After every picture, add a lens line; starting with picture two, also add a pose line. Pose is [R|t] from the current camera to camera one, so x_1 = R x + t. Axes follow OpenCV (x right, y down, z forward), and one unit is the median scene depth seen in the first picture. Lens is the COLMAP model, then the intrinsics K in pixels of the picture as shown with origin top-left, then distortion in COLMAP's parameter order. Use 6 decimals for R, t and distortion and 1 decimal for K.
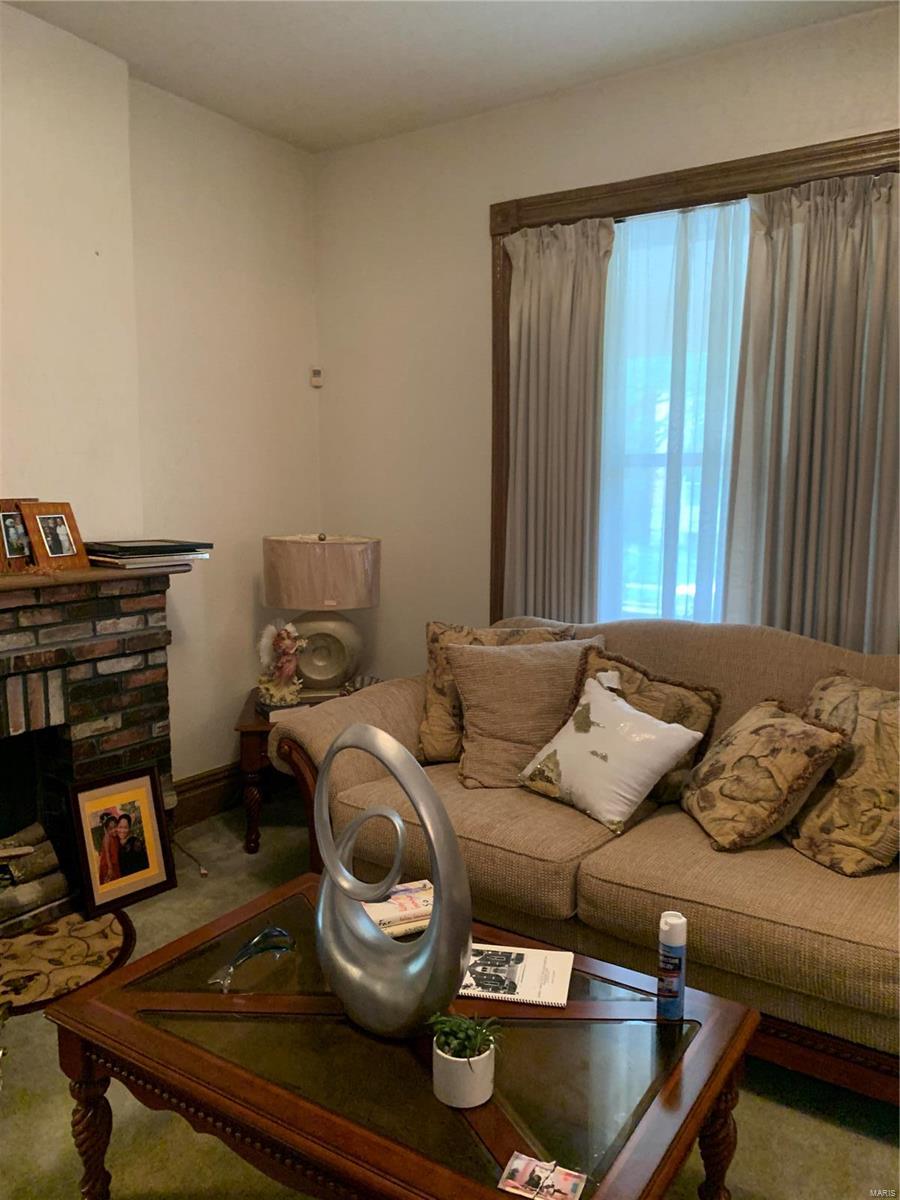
lens RADIAL K [[923.4, 0, 449.1], [0, 923.4, 601.4], [0, 0, 1]] dist [0.044642, -0.038486]
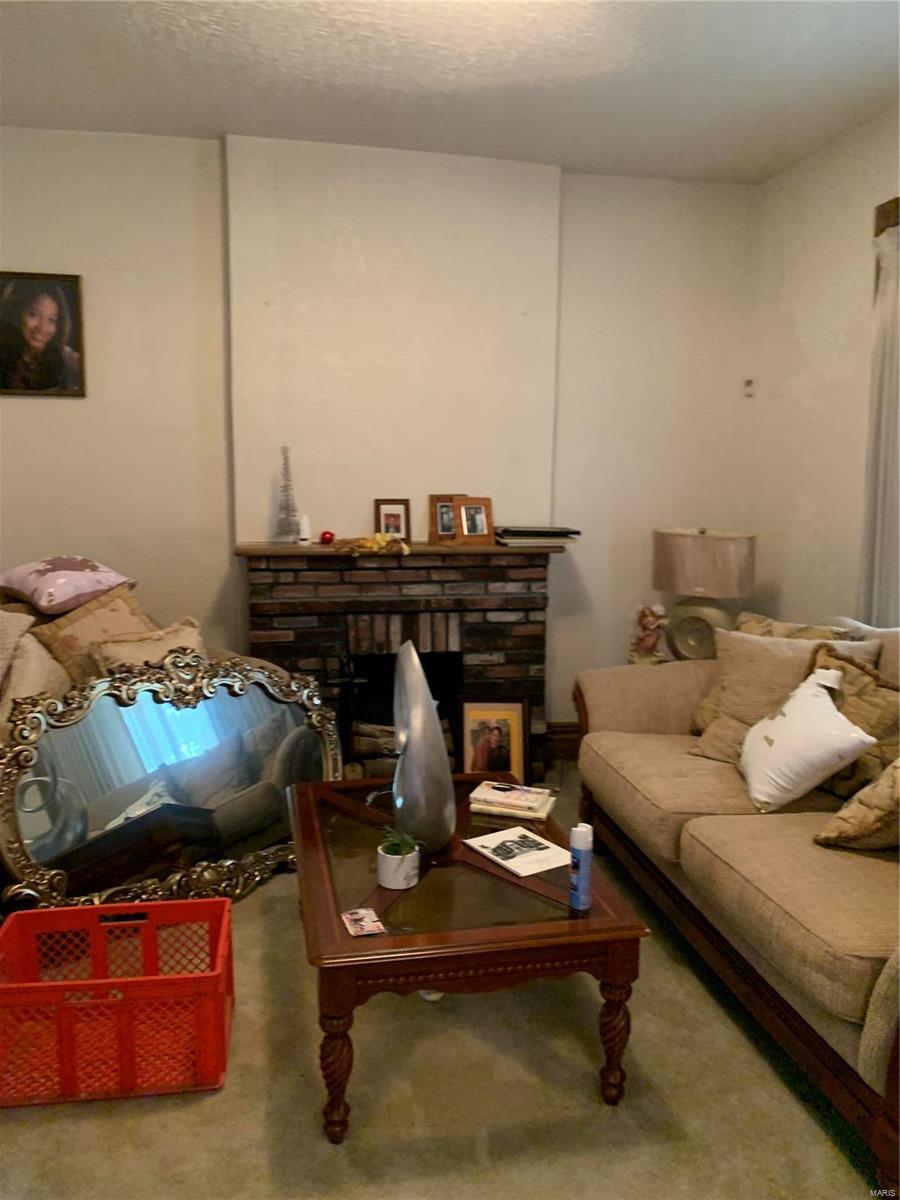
lens RADIAL K [[923.4, 0, 450.8], [0, 923.4, 595.6], [0, 0, 1]] dist [0.044642, -0.038486]
pose [[0.700047, 0.088843, -0.708549, 0.550023], [-0.096203, 0.994918, 0.029701, 0.004808], [0.707587, 0.047373, 0.705037, -0.011095]]
